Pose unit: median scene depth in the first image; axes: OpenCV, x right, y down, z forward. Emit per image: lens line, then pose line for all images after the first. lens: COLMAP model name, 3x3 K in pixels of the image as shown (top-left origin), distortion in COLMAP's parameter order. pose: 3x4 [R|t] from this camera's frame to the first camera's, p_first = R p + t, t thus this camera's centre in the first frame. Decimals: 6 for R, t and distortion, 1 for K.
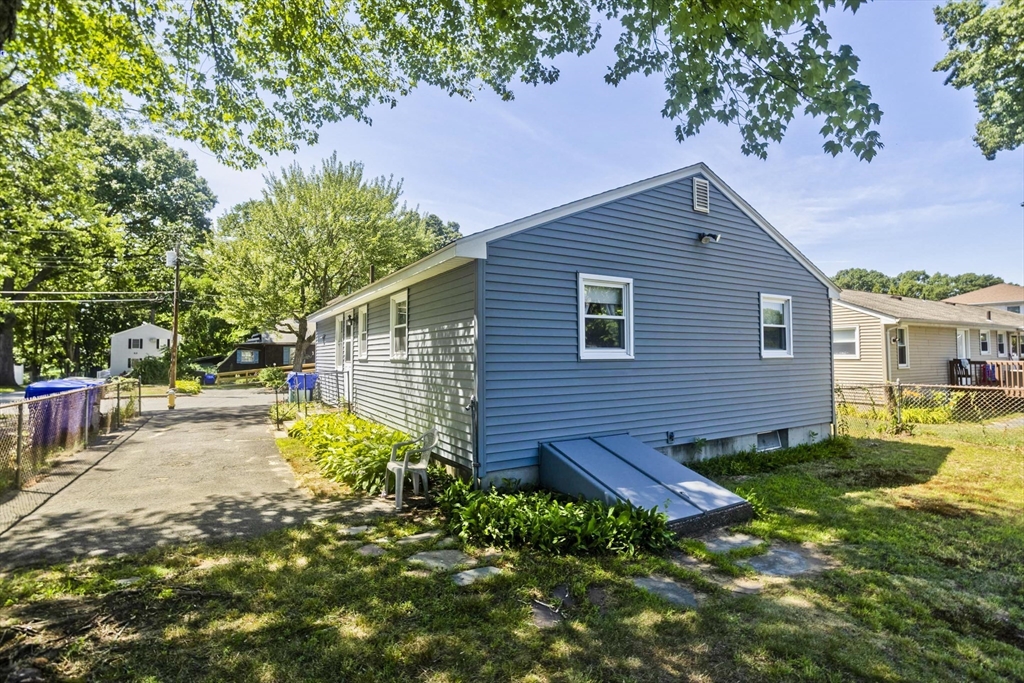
lens RADIAL K [[492.7, 0, 509.6], [0, 492.7, 342.0], [0, 0, 1]] dist [-0.012953, 0.003290]
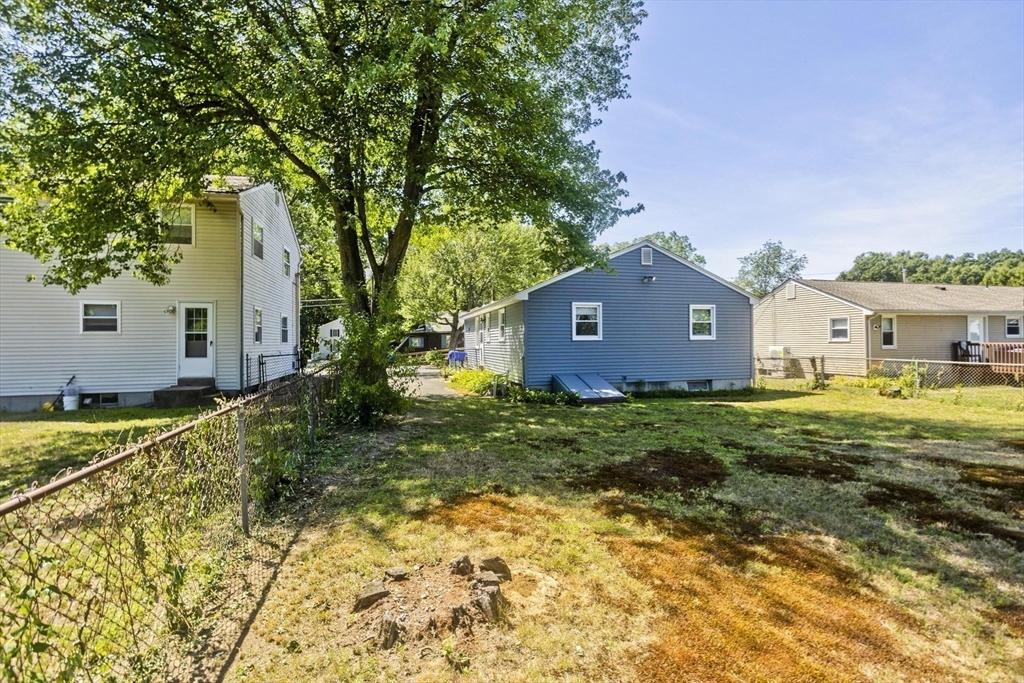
lens RADIAL K [[492.7, 0, 513.2], [0, 492.7, 340.8], [0, 0, 1]] dist [-0.012953, 0.003290]
pose [[0.961395, -0.003898, -0.275144, 0.204916], [0.010875, 0.999657, 0.023835, -0.008274], [0.274956, -0.025907, 0.961108, -0.511290]]
